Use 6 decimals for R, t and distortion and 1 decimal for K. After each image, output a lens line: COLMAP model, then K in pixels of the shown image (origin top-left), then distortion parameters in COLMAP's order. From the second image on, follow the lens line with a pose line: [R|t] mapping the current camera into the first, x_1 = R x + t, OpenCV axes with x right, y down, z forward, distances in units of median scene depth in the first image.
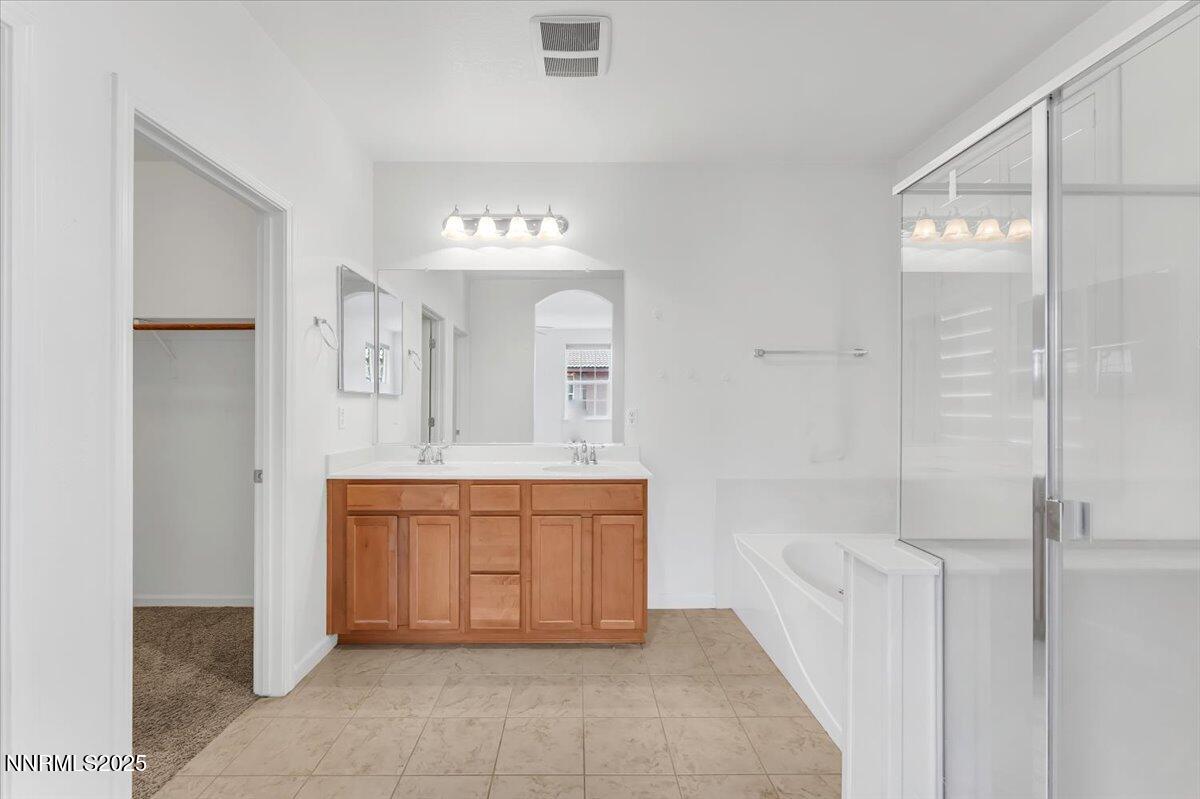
lens RADIAL K [[485.4, 0, 595.8], [0, 485.4, 406.8], [0, 0, 1]] dist [0.001487, 0.000144]
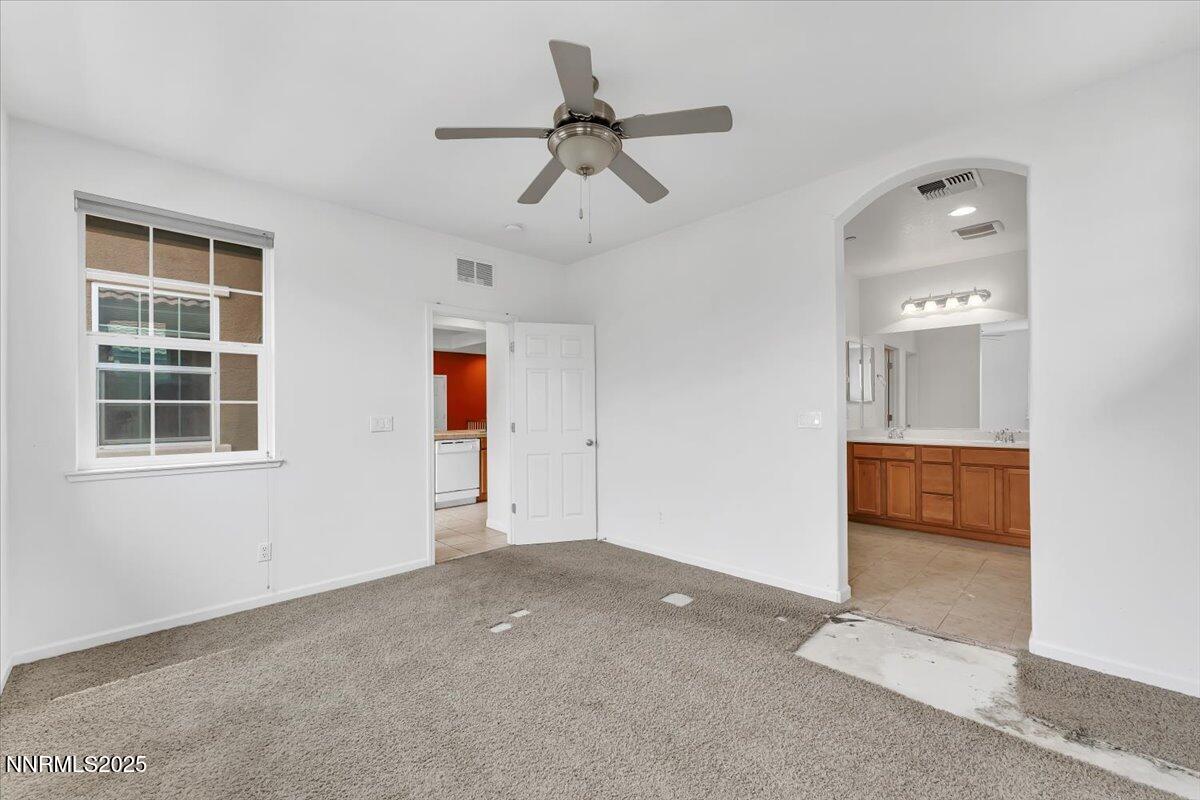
lens RADIAL K [[485.4, 0, 595.8], [0, 485.4, 407.3], [0, 0, 1]] dist [0.001487, 0.000144]
pose [[0.670107, -0.008729, -0.742213, 0.313304], [0.007207, 0.999960, -0.005254, 0.000599], [0.742230, -0.001828, 0.670143, -1.275027]]
